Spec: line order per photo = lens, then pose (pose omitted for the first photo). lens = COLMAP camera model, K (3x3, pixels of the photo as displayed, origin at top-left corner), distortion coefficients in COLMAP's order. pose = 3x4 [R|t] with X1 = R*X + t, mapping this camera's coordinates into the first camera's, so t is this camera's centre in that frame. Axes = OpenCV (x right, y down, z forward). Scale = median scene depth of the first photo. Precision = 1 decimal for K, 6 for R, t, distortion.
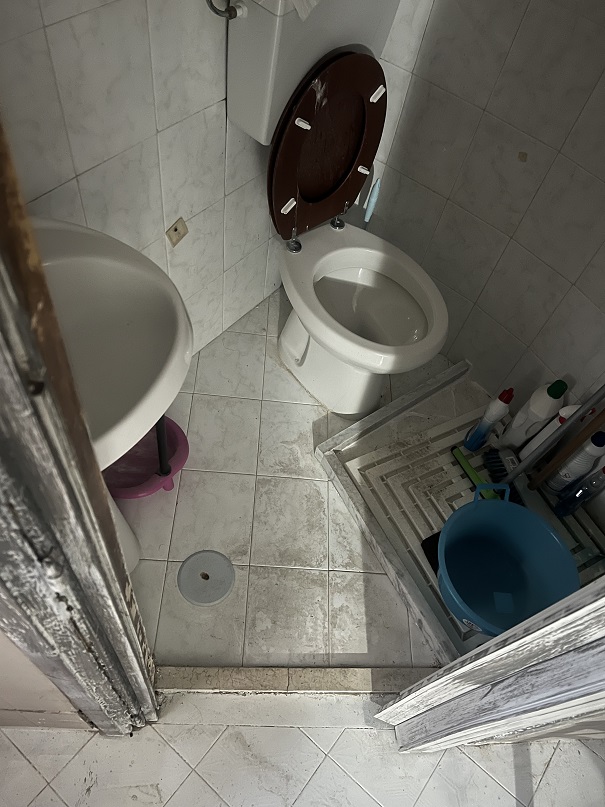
lens RADIAL K [[612.0, 0, 302.5], [0, 612.0, 402.8], [0, 0, 1]] dist [0.047735, -0.046696]
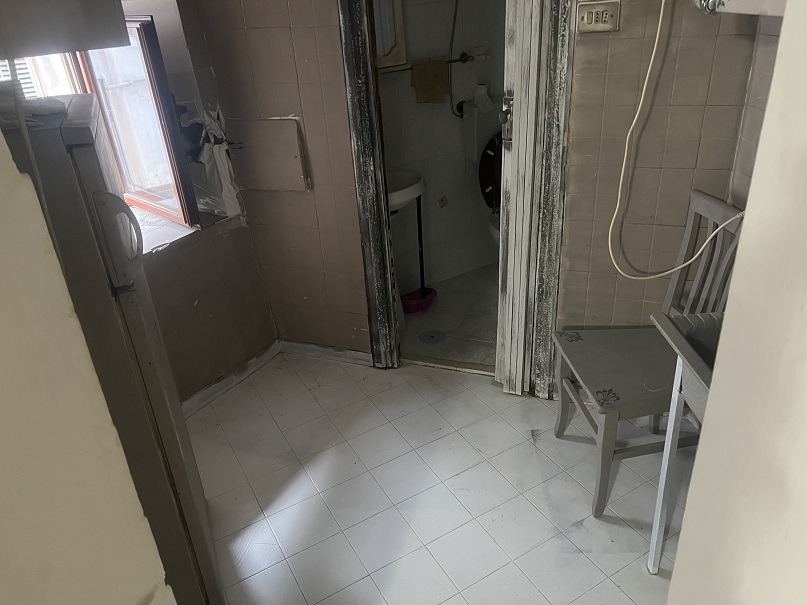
lens RADIAL K [[612.0, 0, 413.2], [0, 612.0, 295.6], [0, 0, 1]] dist [0.047735, -0.046696]
pose [[0.922967, -0.015554, -0.384564, 0.609419], [-0.175754, 0.871888, -0.457079, 1.167703], [0.342406, 0.489458, 0.801991, -0.791733]]
